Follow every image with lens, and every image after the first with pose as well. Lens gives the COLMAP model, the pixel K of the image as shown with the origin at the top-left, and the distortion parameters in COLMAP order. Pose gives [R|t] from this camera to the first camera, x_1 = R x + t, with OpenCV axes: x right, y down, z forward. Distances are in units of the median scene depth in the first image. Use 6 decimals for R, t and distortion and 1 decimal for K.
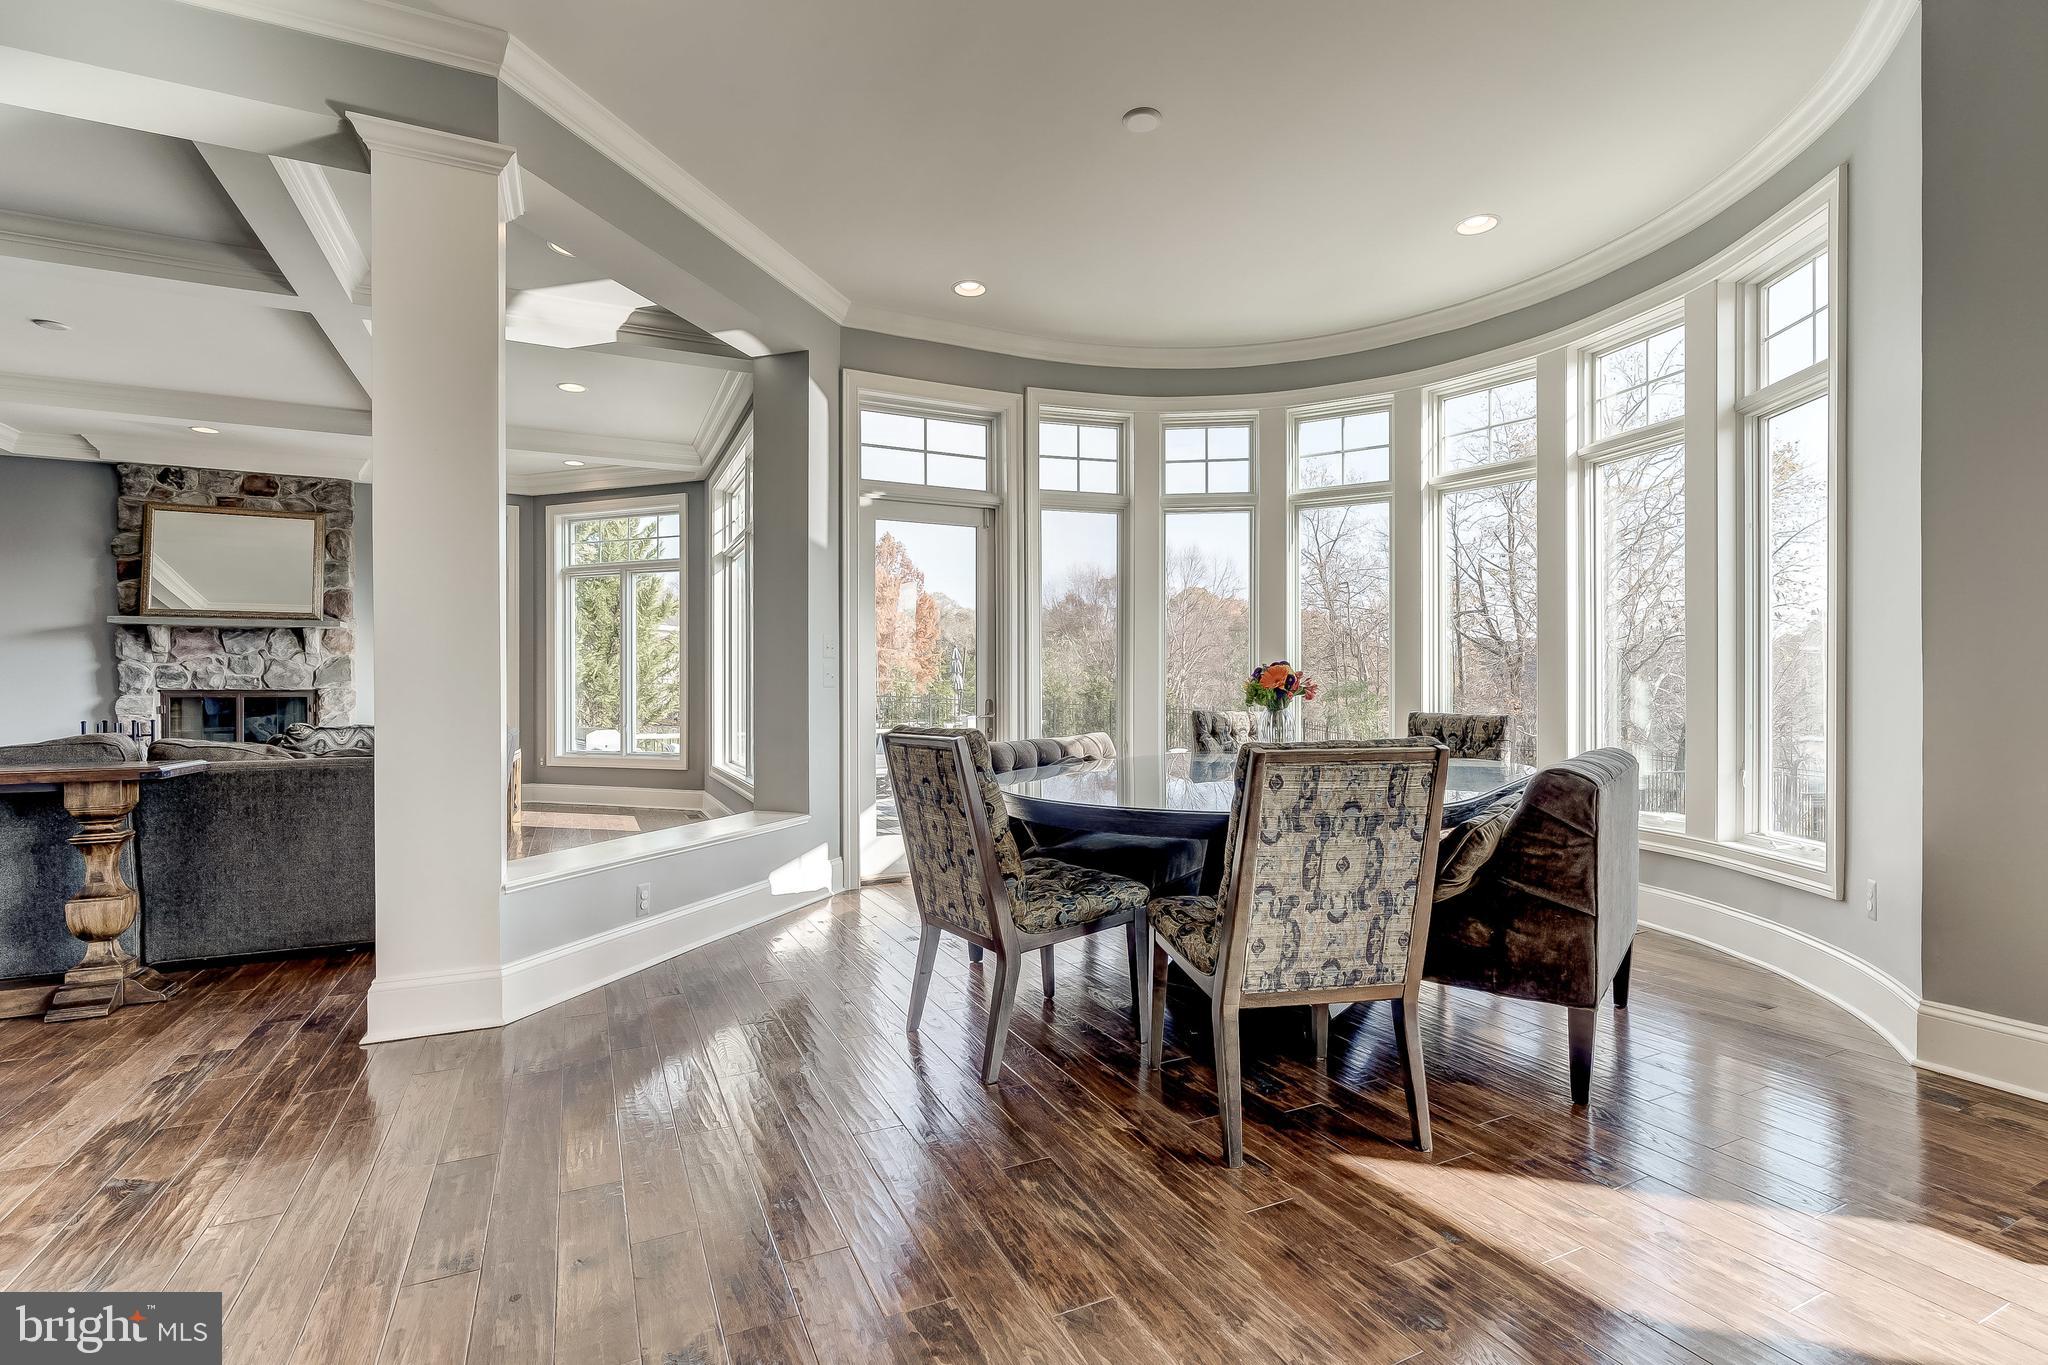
lens RADIAL K [[907.4, 0, 973.7], [0, 907.4, 694.5], [0, 0, 1]] dist [-0.000577, -0.000015]
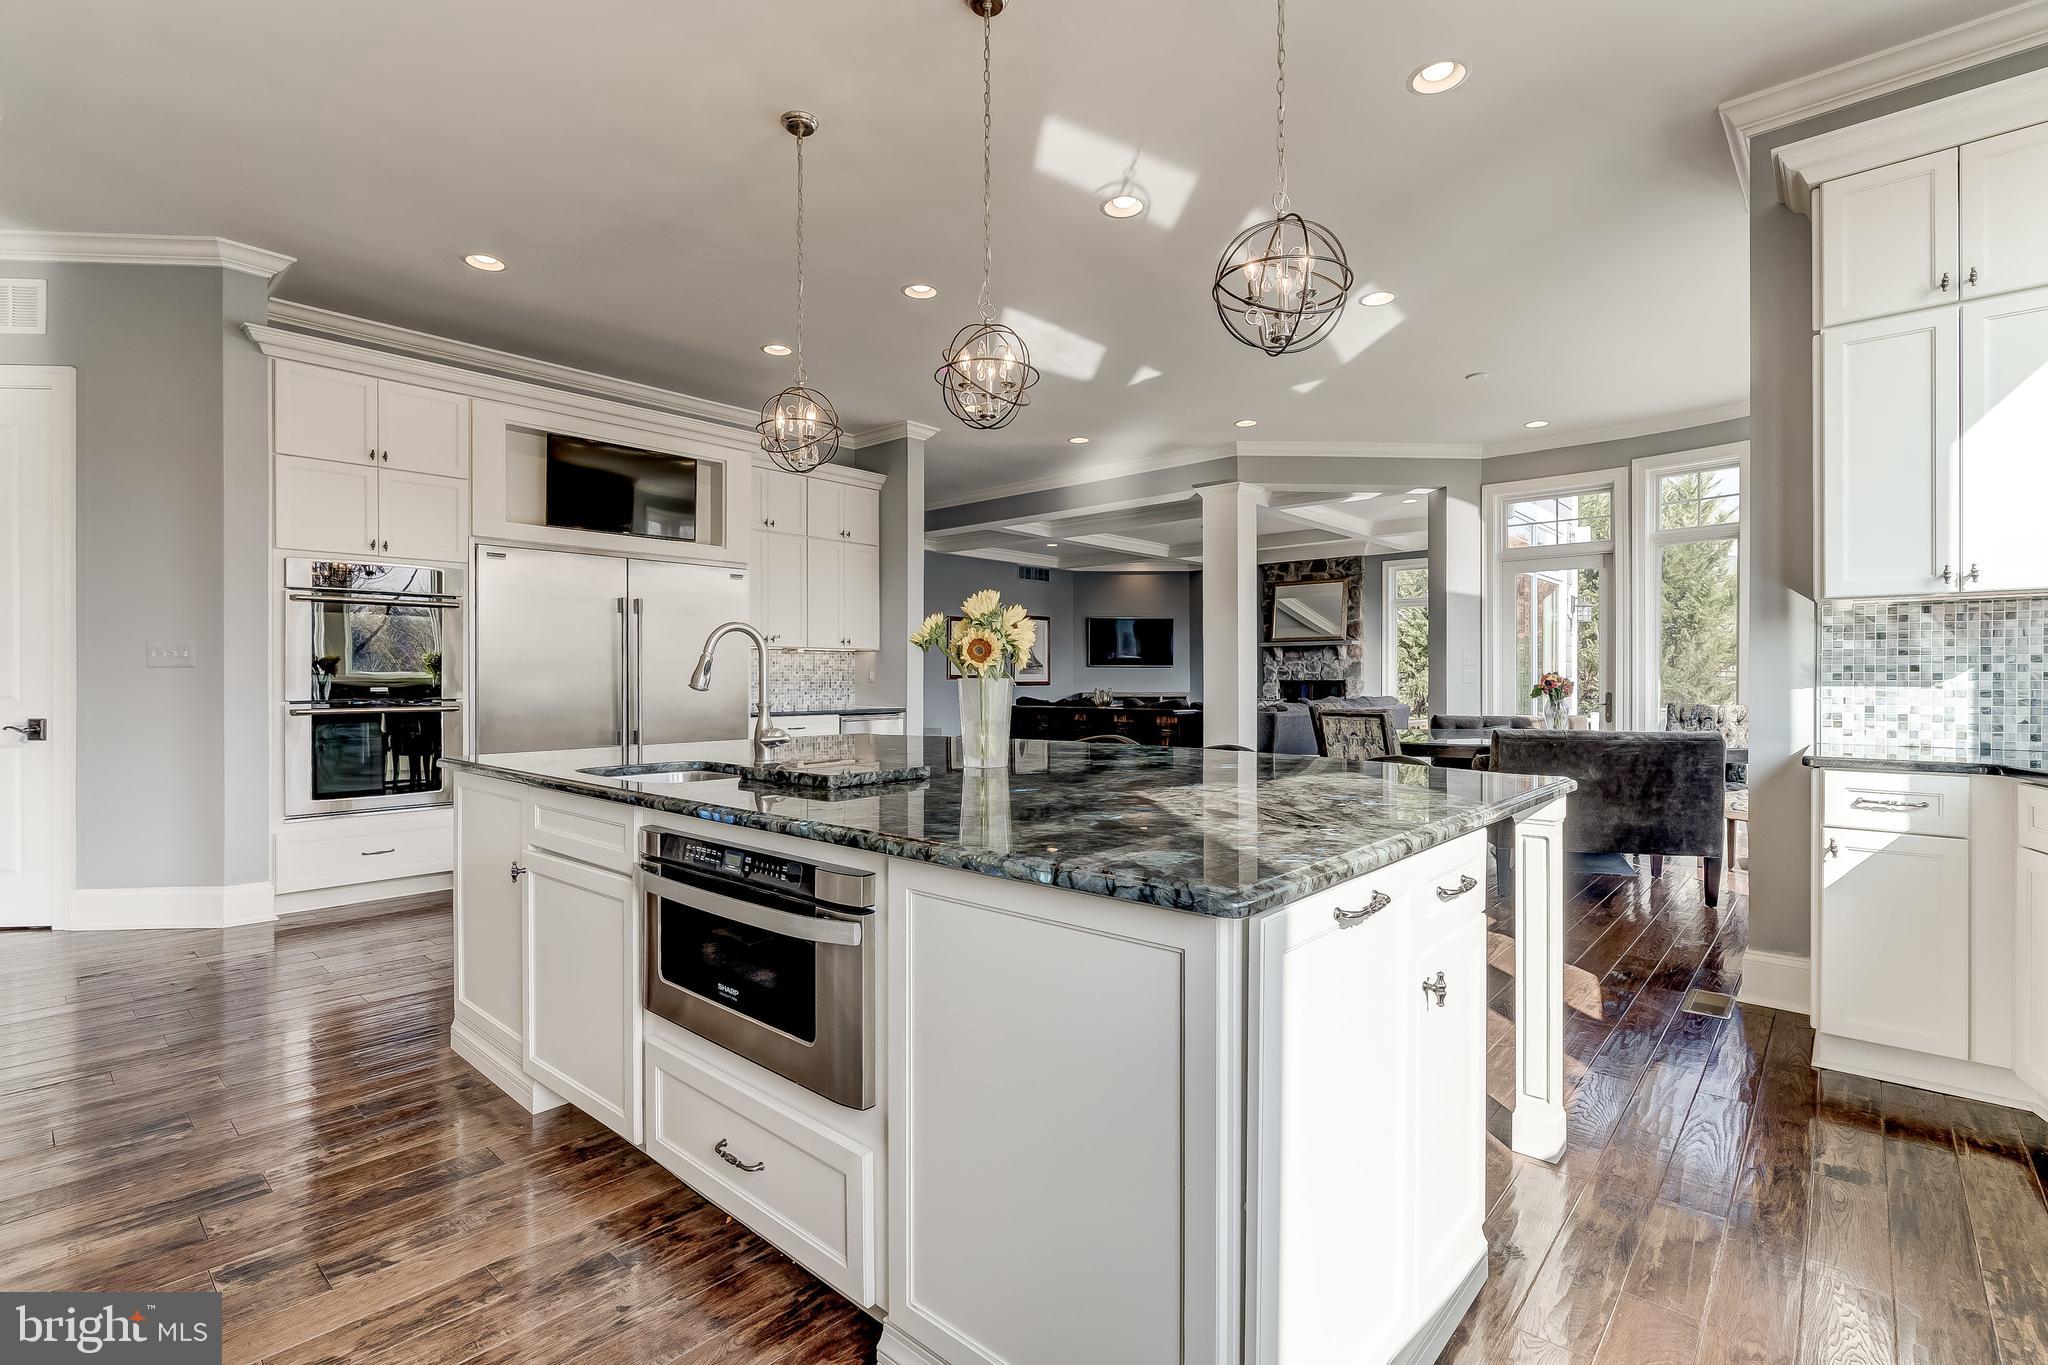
lens RADIAL K [[919.2, 0, 1050.6], [0, 919.2, 688.6], [0, 0, 1]] dist [0.003206, 0.000647]
pose [[0.419135, 0.013215, -0.907828, 0.635112], [-0.004679, 0.999912, 0.012396, -0.009632], [0.907912, -0.000948, 0.419160, -0.236257]]
